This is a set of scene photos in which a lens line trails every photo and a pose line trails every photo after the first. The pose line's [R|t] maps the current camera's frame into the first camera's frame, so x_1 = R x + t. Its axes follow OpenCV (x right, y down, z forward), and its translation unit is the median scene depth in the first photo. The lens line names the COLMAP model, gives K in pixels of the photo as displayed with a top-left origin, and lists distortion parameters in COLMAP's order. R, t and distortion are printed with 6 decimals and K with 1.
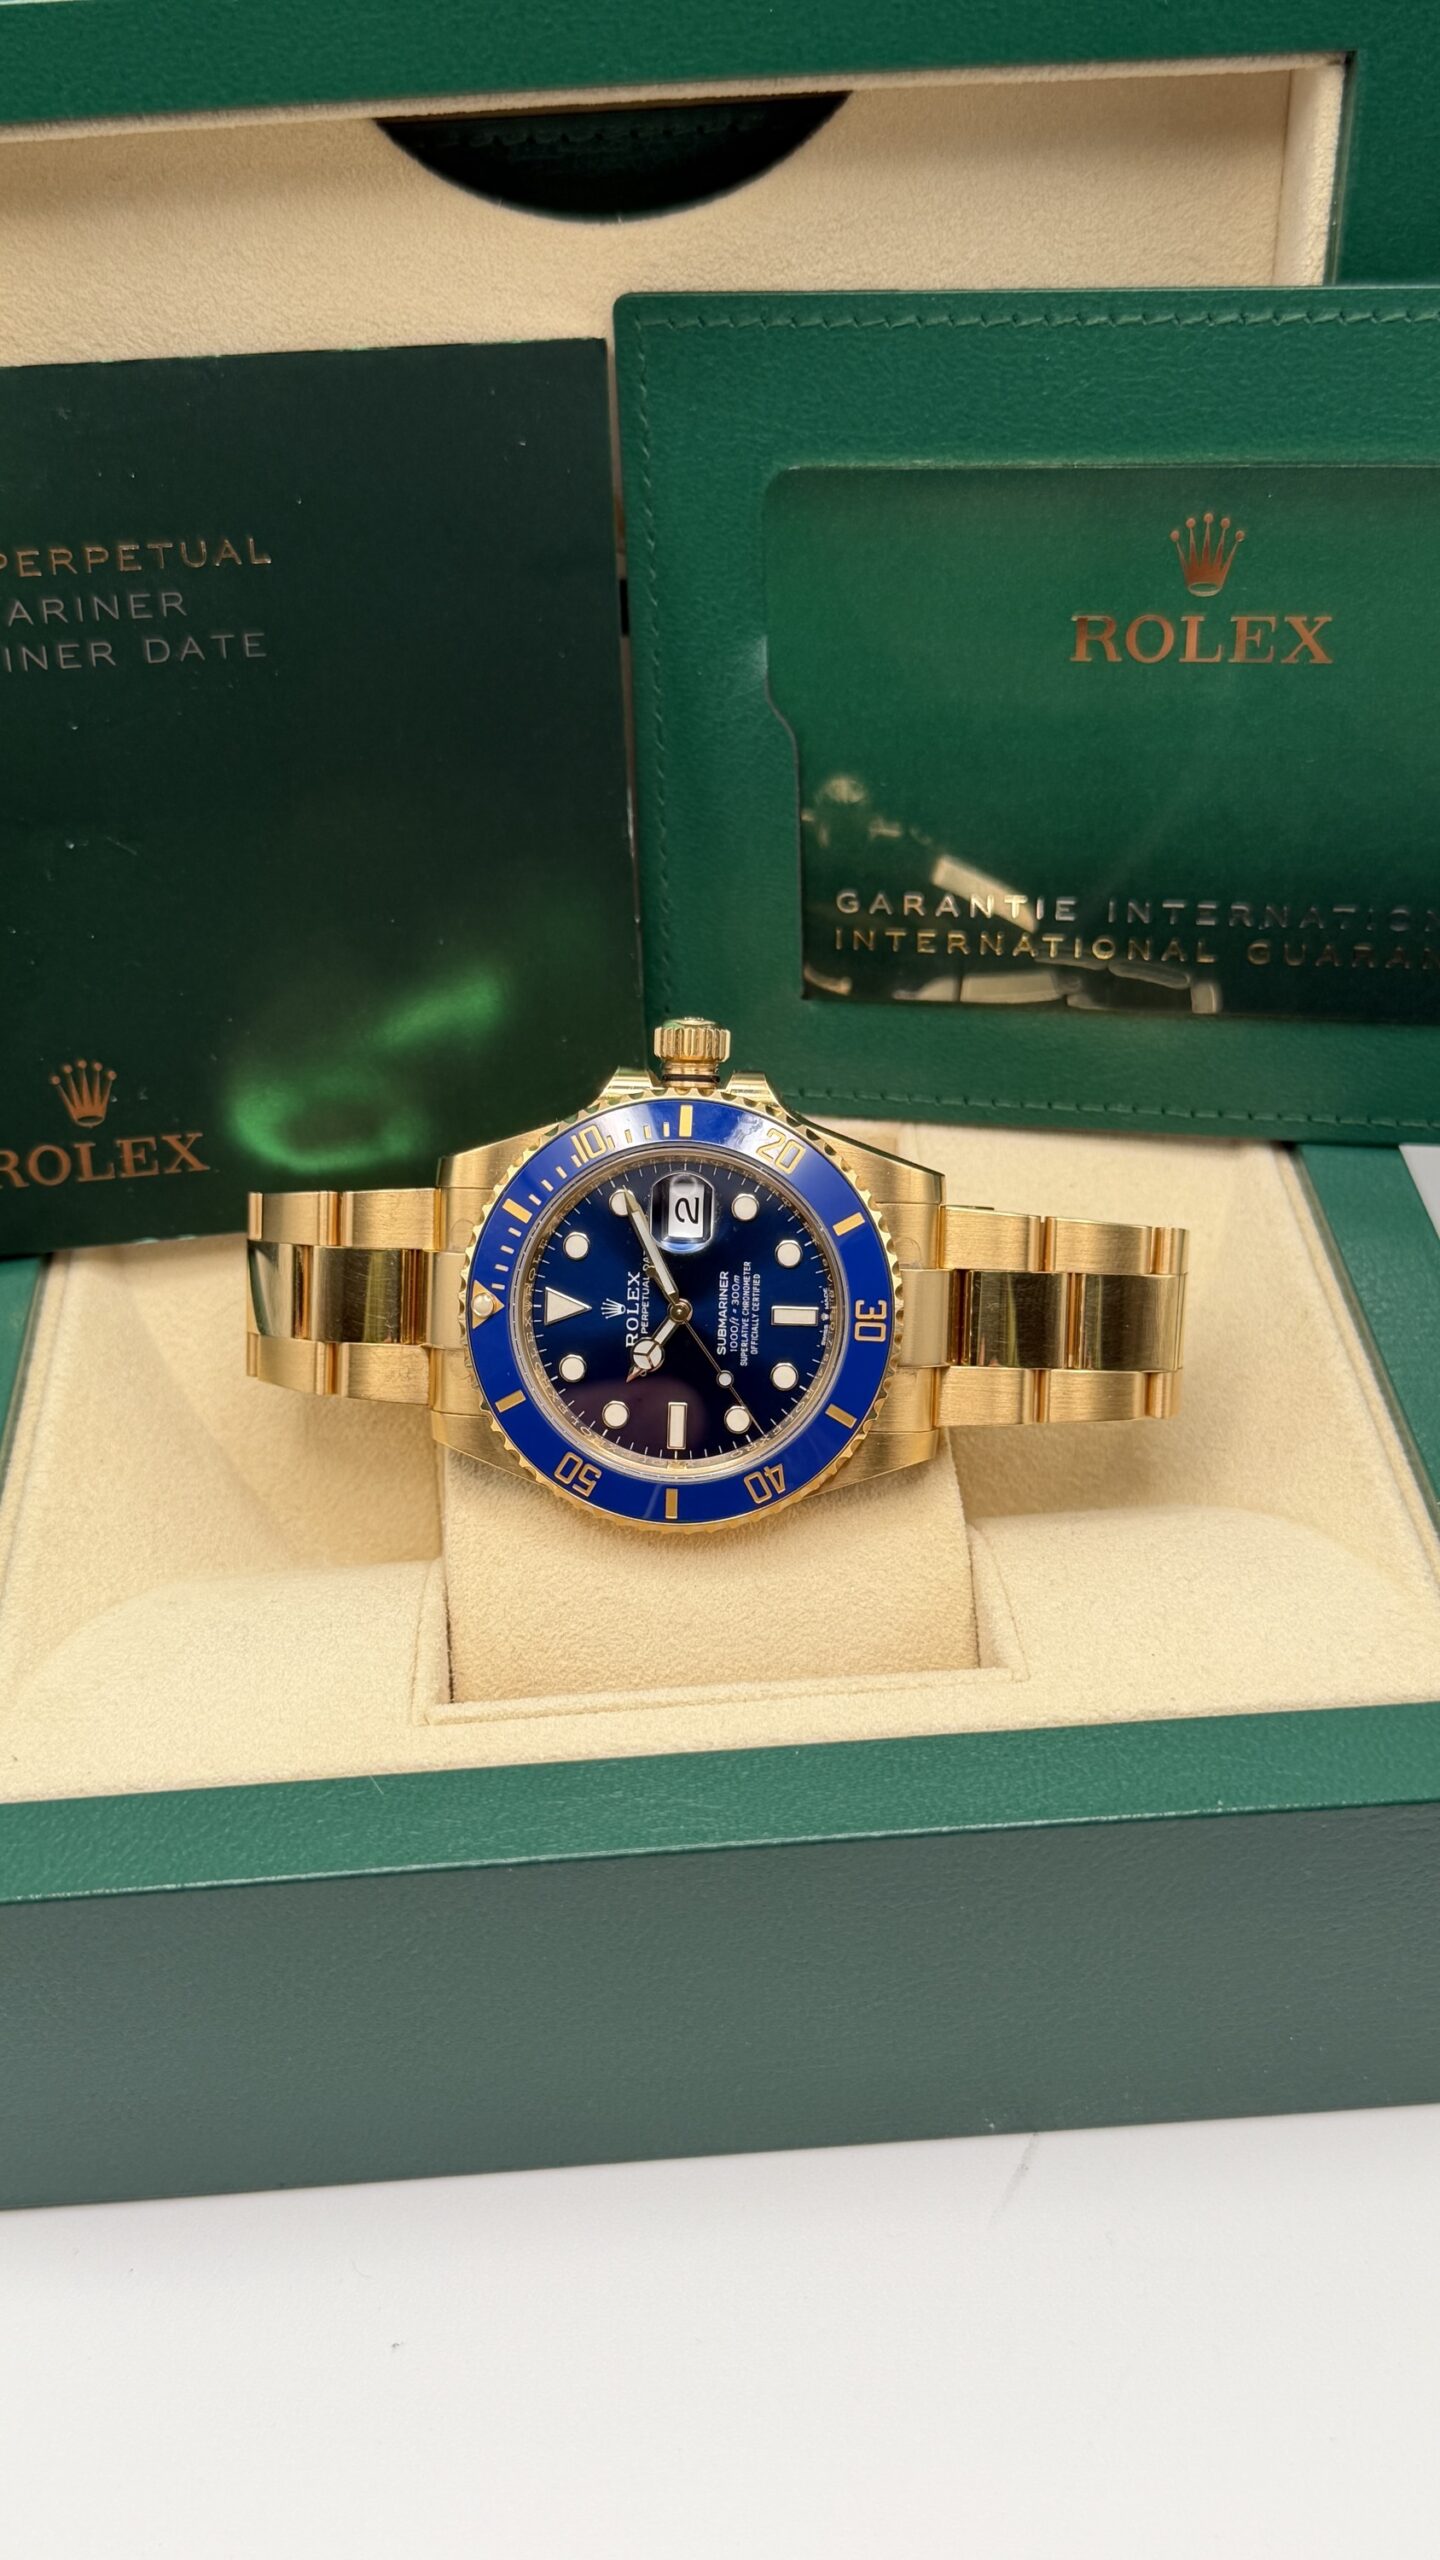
lens RADIAL K [[2626.2, 0, 714.6], [0, 2626.2, 1280.6], [0, 0, 1]] dist [0.190045, -0.471239]
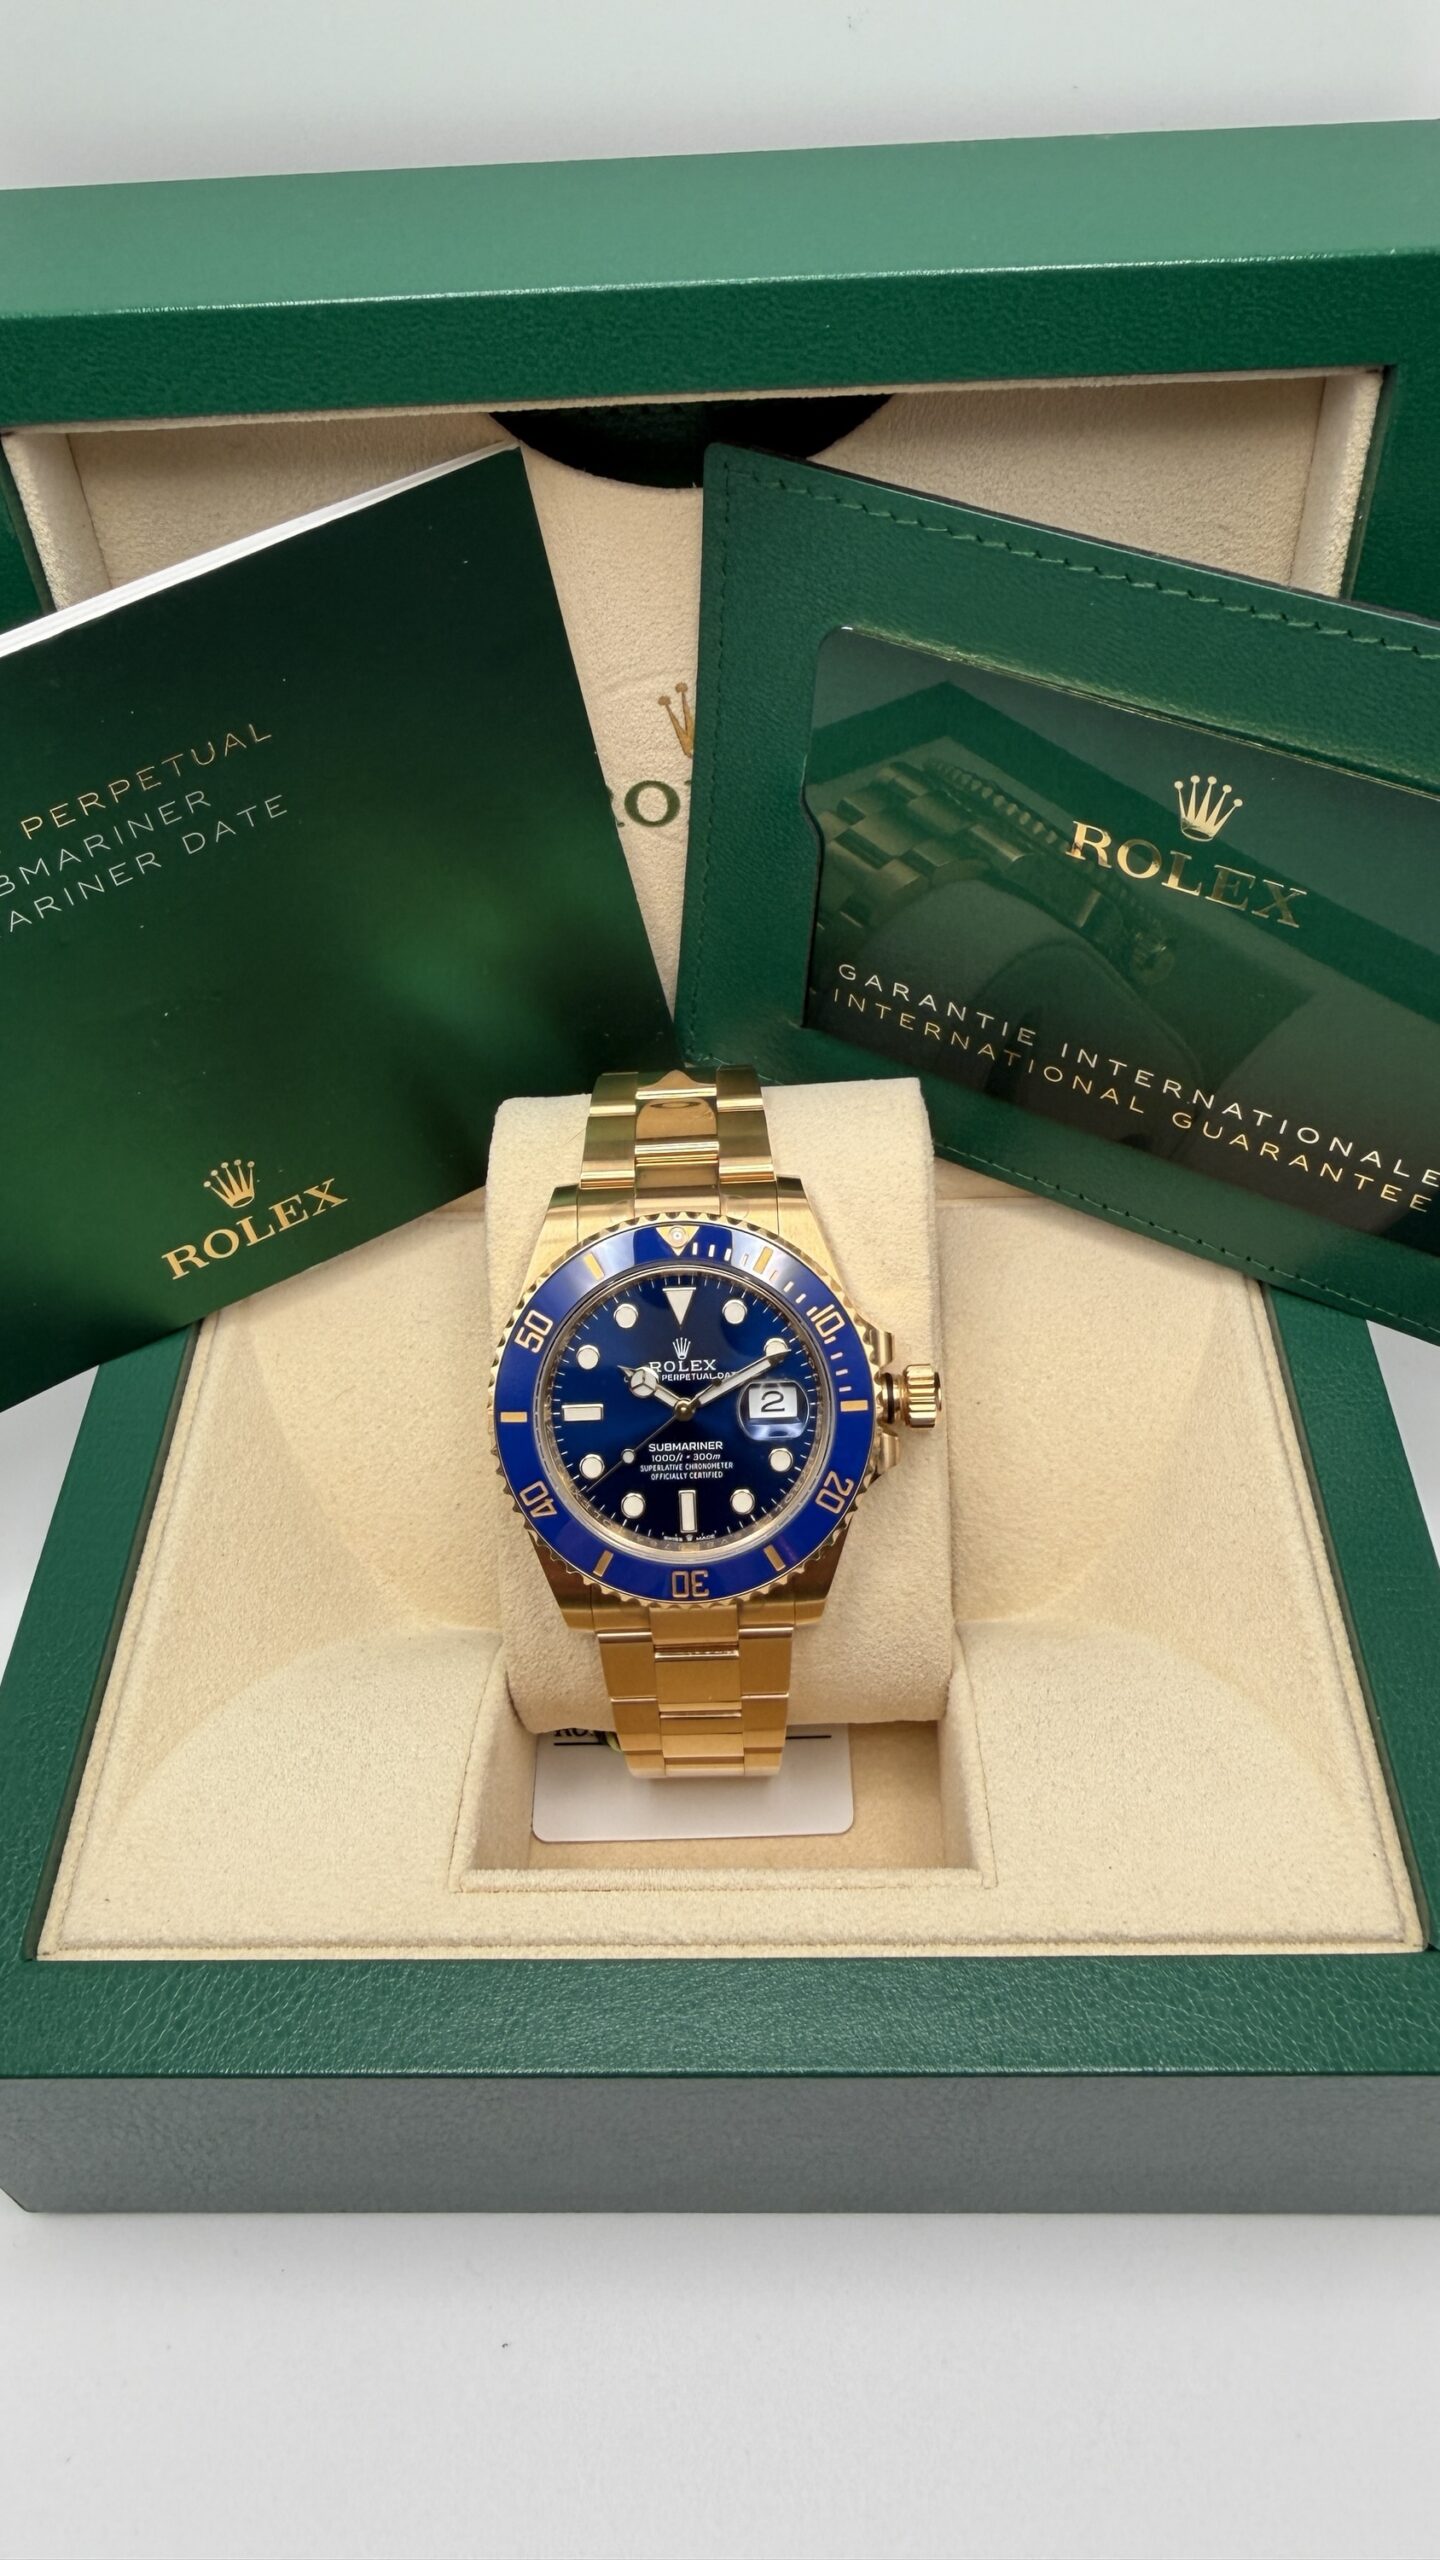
lens RADIAL K [[1821.3, 0, 722.8], [0, 1821.3, 1136.5], [0, 0, 1]] dist [0.003445, -0.001565]
pose [[0.997232, 0.041742, -0.061534, 0.033965], [-0.034941, 0.993566, 0.107733, -0.216221], [0.065635, -0.105284, 0.992274, 0.236763]]
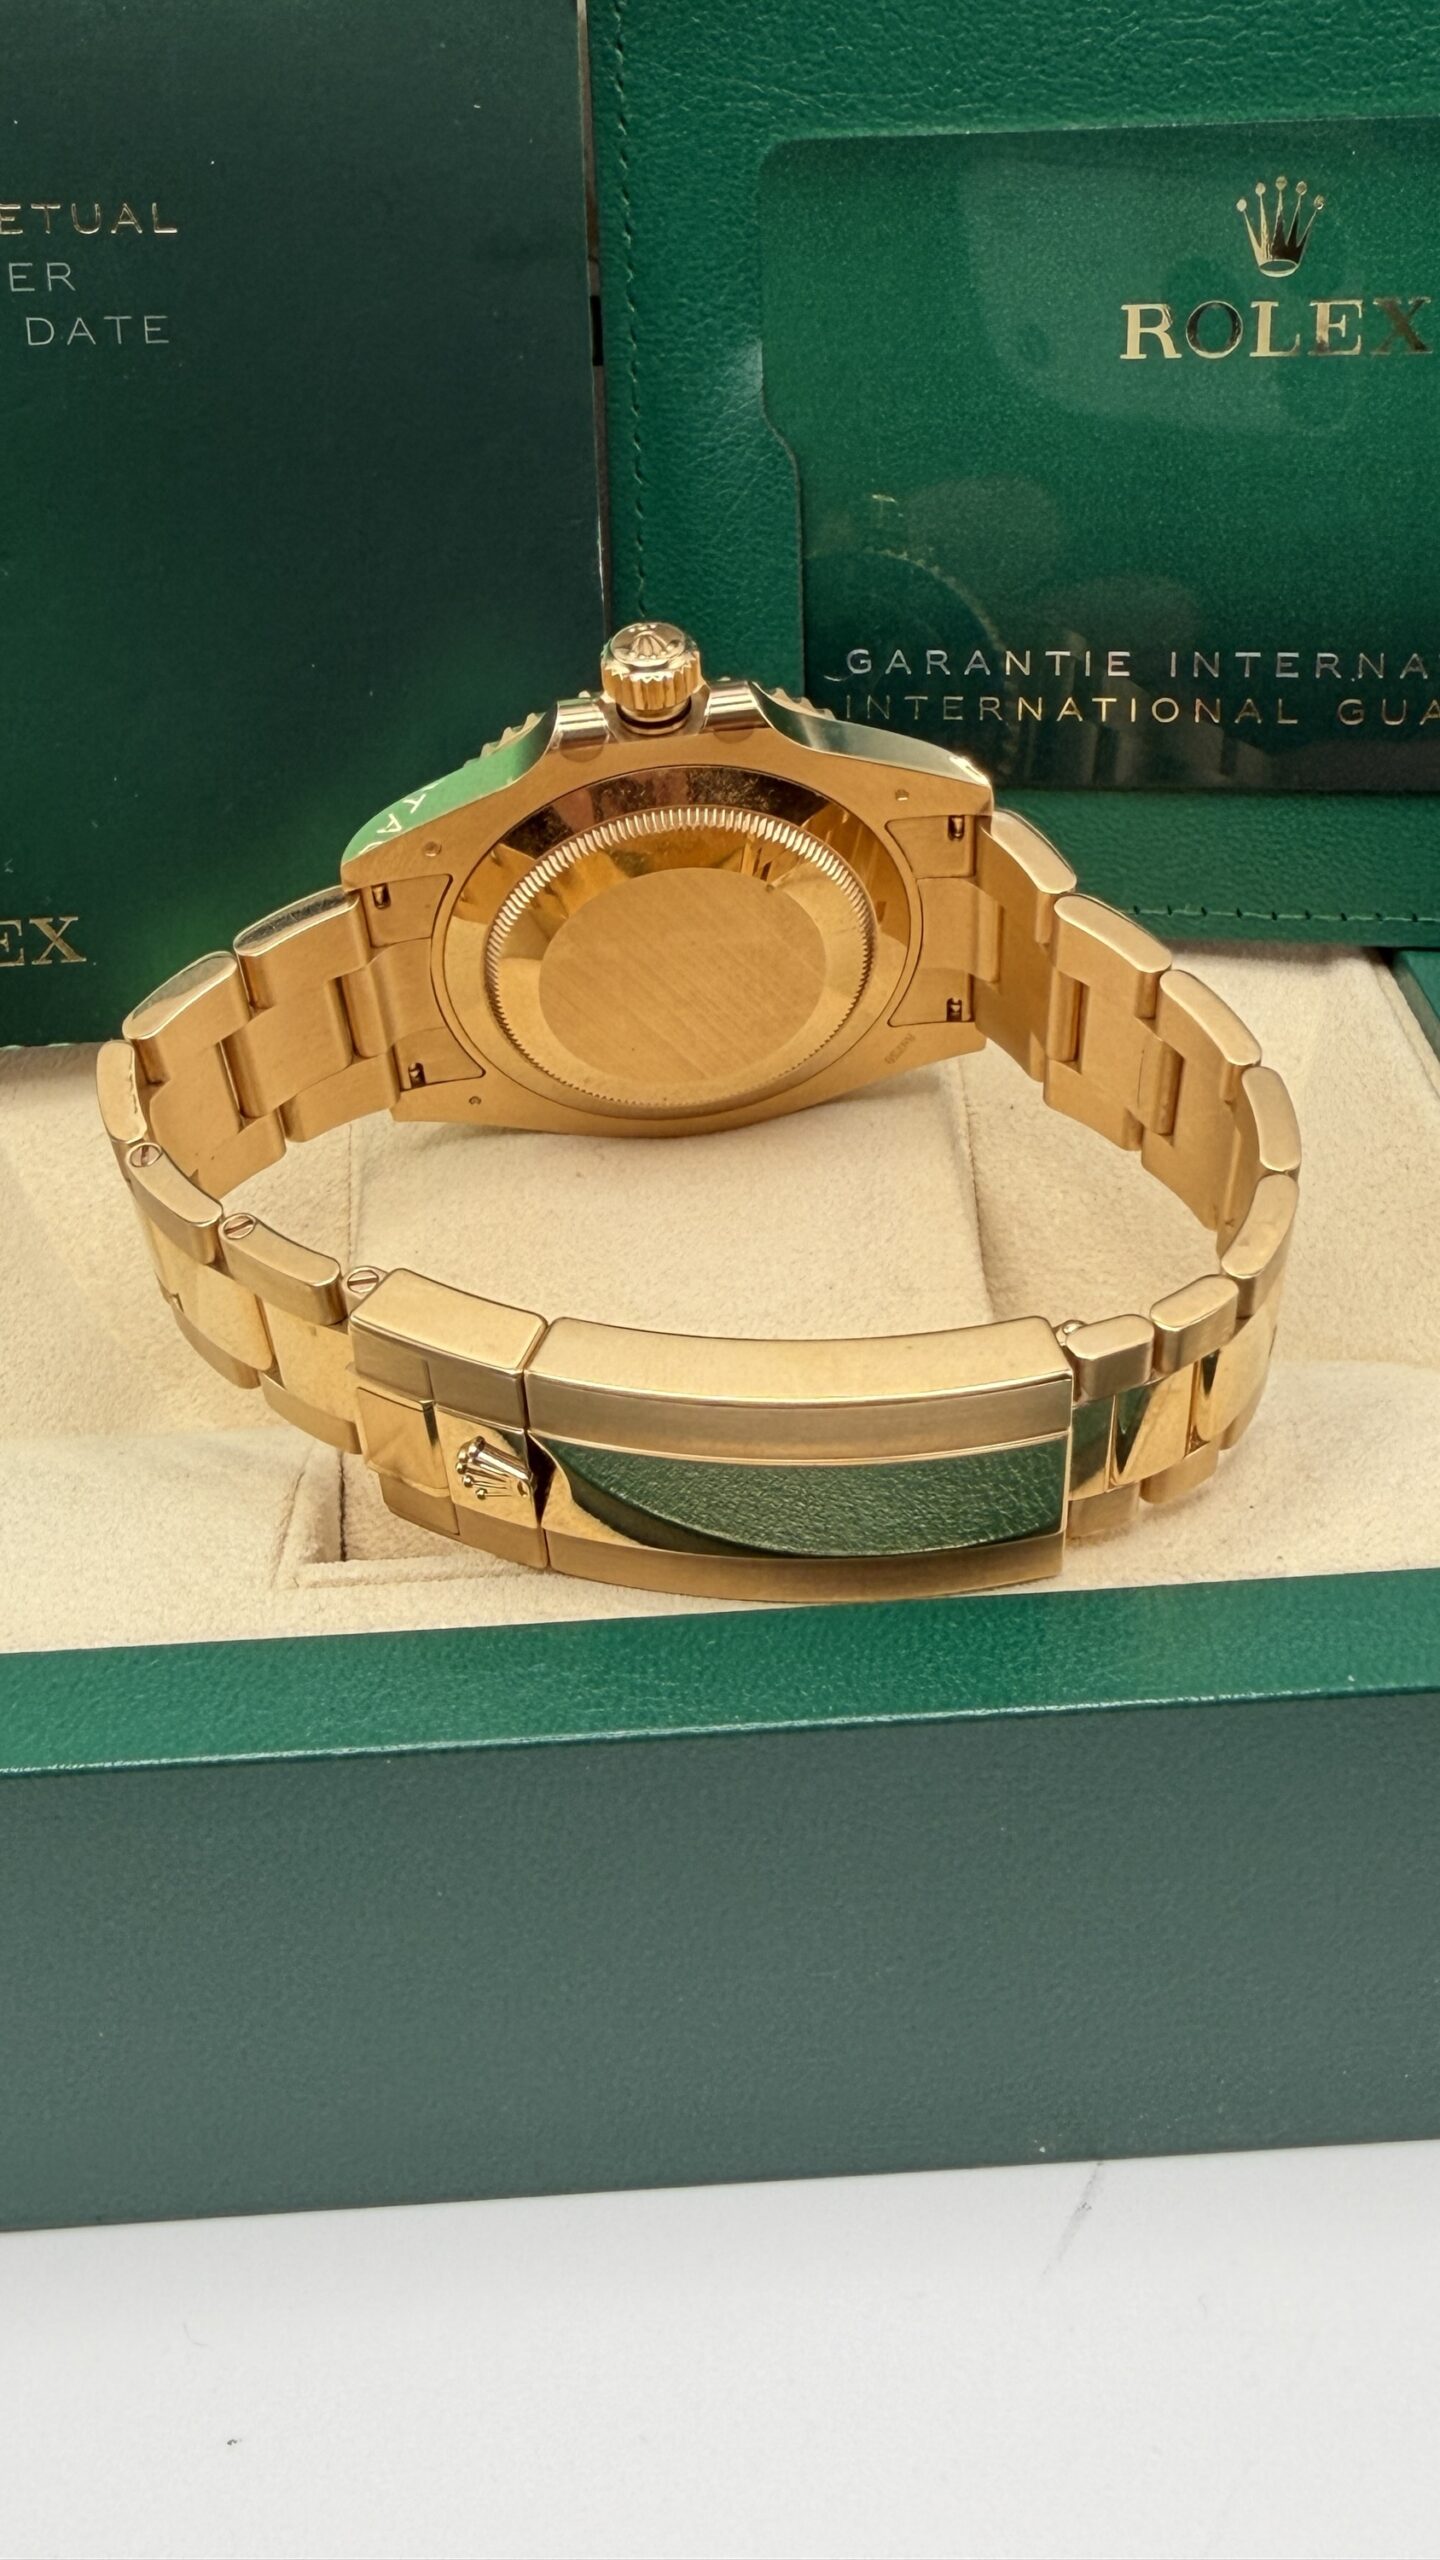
lens RADIAL K [[2573.3, 0, 717.5], [0, 2573.3, 1094.0], [0, 0, 1]] dist [-0.016803, 0.112117]
pose [[0.999896, 0.006549, -0.012864, 0.018520], [-0.008125, 0.991930, -0.126524, 0.106868], [0.011931, 0.126615, 0.991880, 0.224284]]
